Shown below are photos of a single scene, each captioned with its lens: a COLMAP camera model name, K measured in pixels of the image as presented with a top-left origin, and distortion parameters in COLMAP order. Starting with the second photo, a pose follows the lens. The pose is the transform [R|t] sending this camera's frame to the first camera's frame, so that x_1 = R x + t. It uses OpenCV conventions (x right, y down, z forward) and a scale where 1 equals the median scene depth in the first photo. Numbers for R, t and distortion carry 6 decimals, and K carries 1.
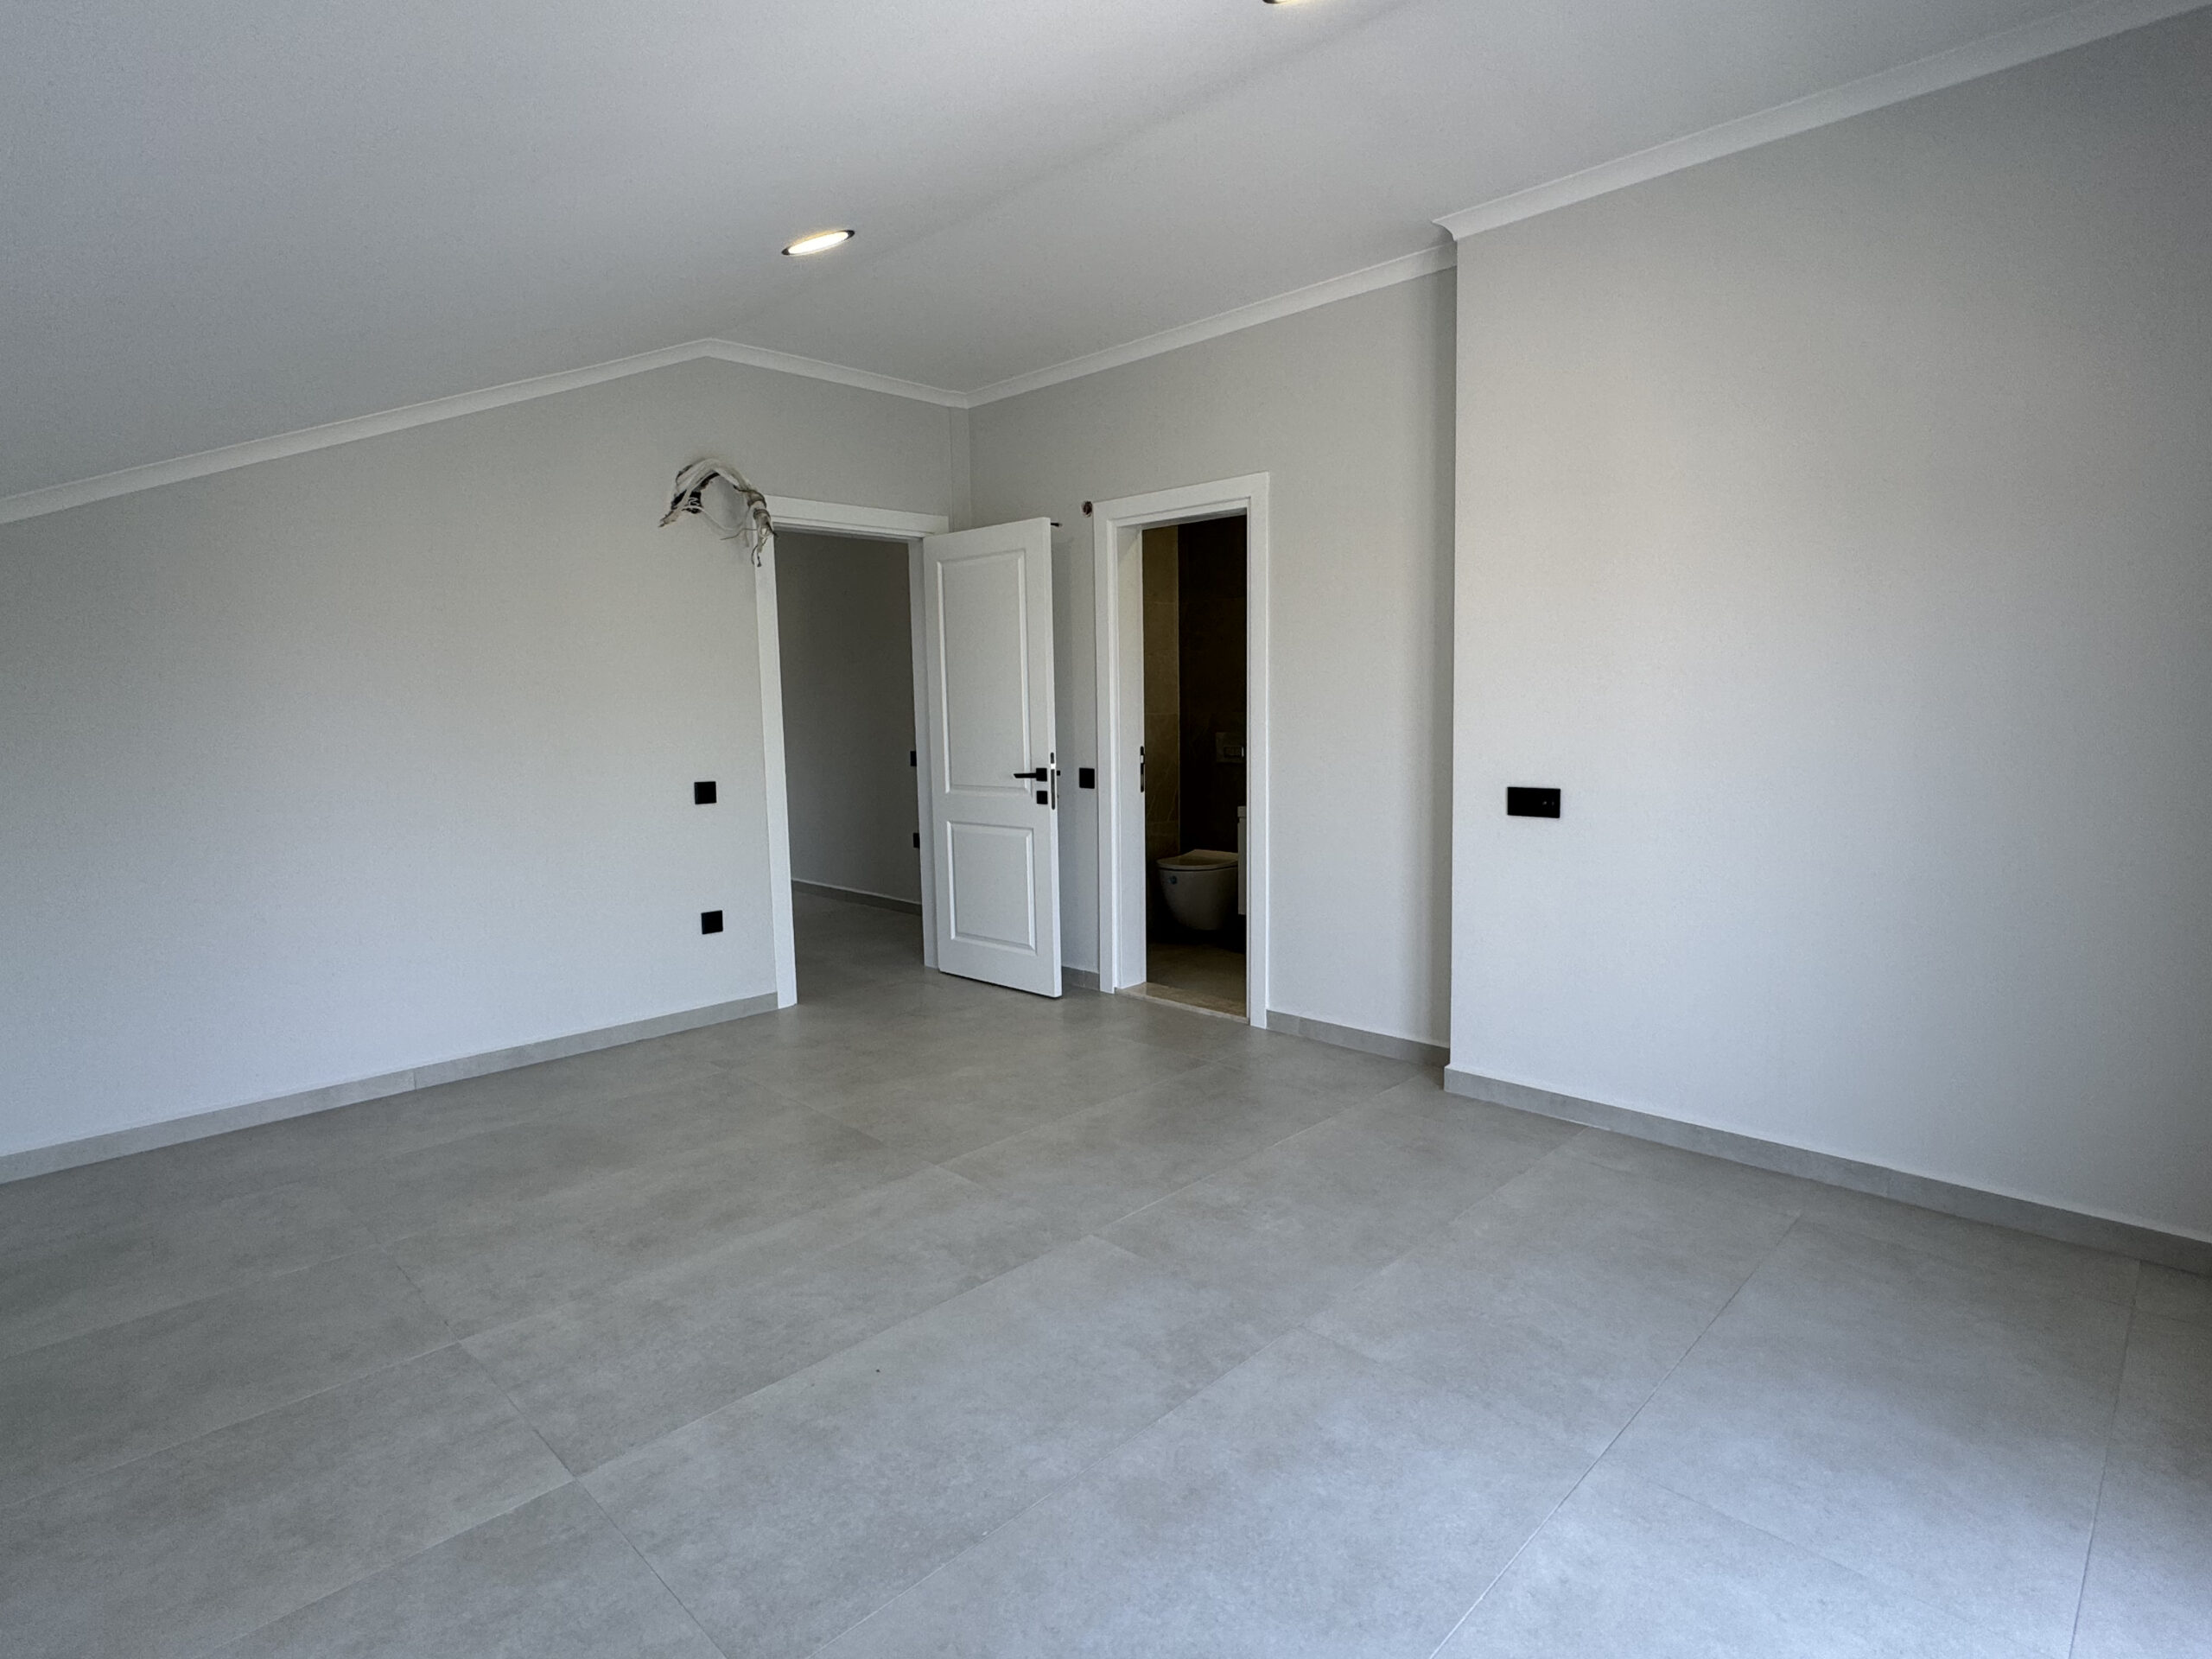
lens RADIAL K [[1144.3, 0, 1107.8], [0, 1144.3, 835.4], [0, 0, 1]] dist [-0.001069, -0.000881]
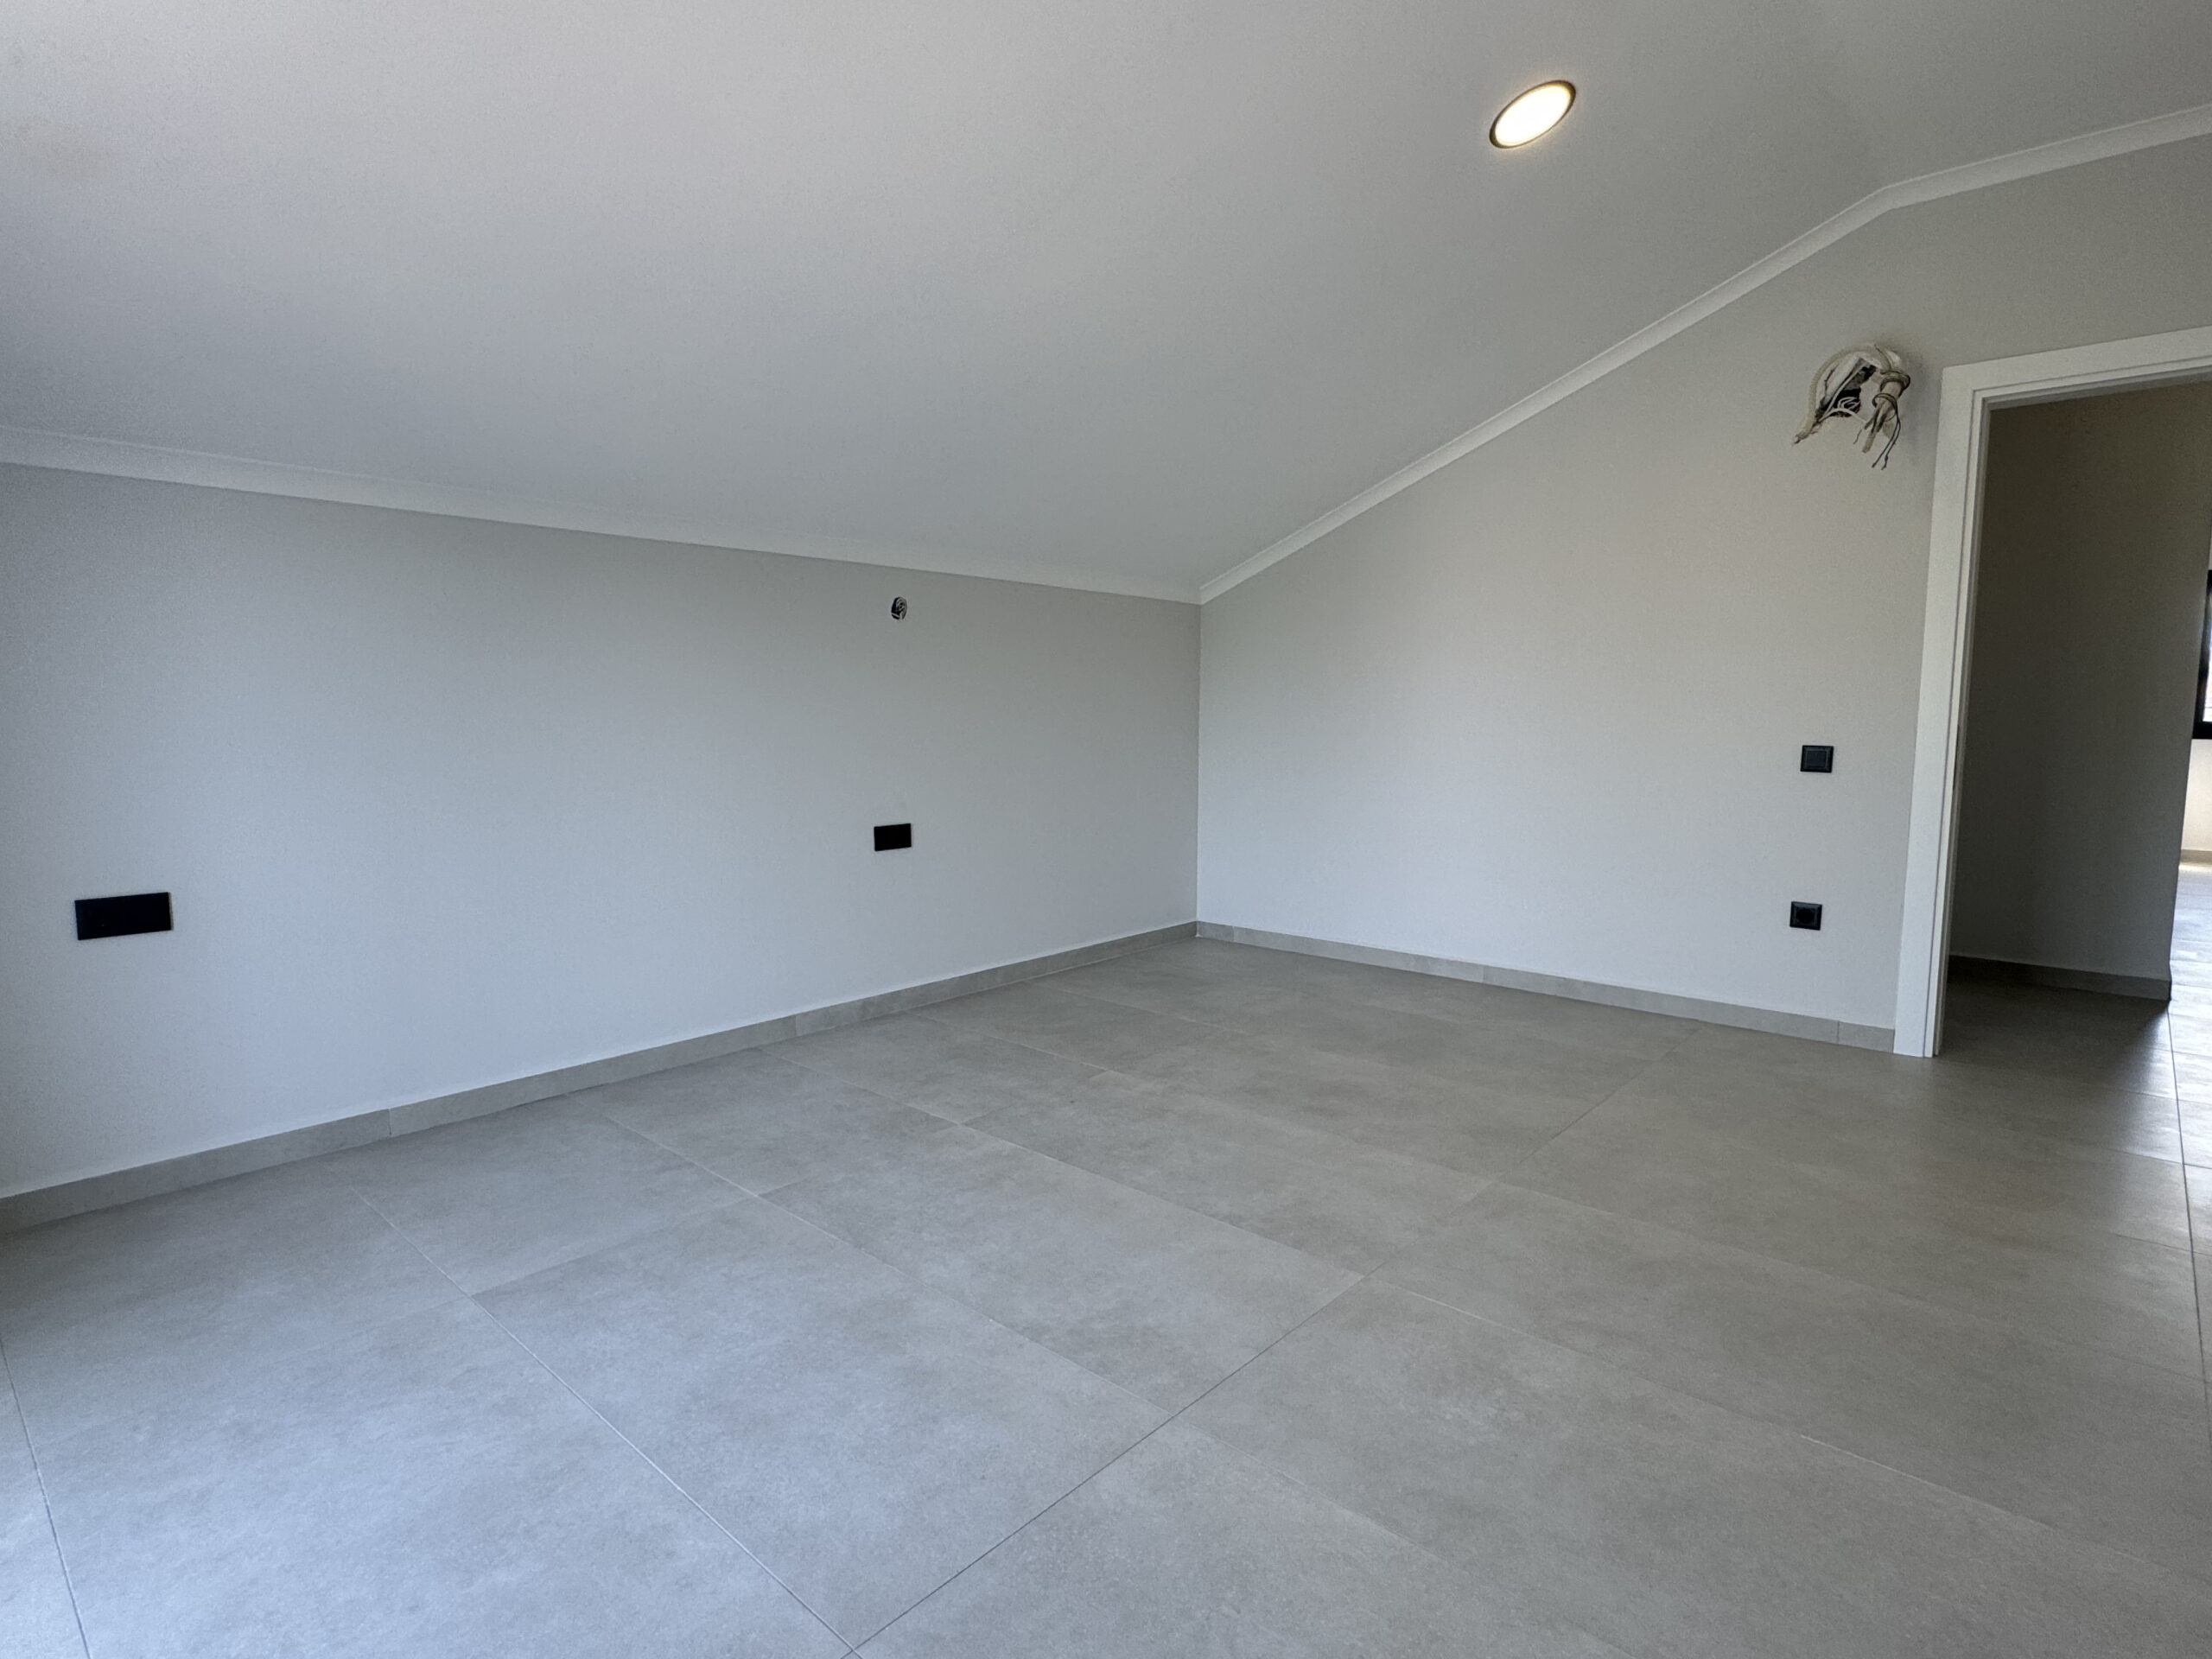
lens RADIAL K [[1148.6, 0, 1103.9], [0, 1148.6, 825.9], [0, 0, 1]] dist [-0.005131, 0.001086]
pose [[0.047646, 0.122213, -0.991360, 0.826954], [-0.121193, 0.985862, 0.115710, -0.042540], [0.991485, 0.114632, 0.061784, 0.809291]]
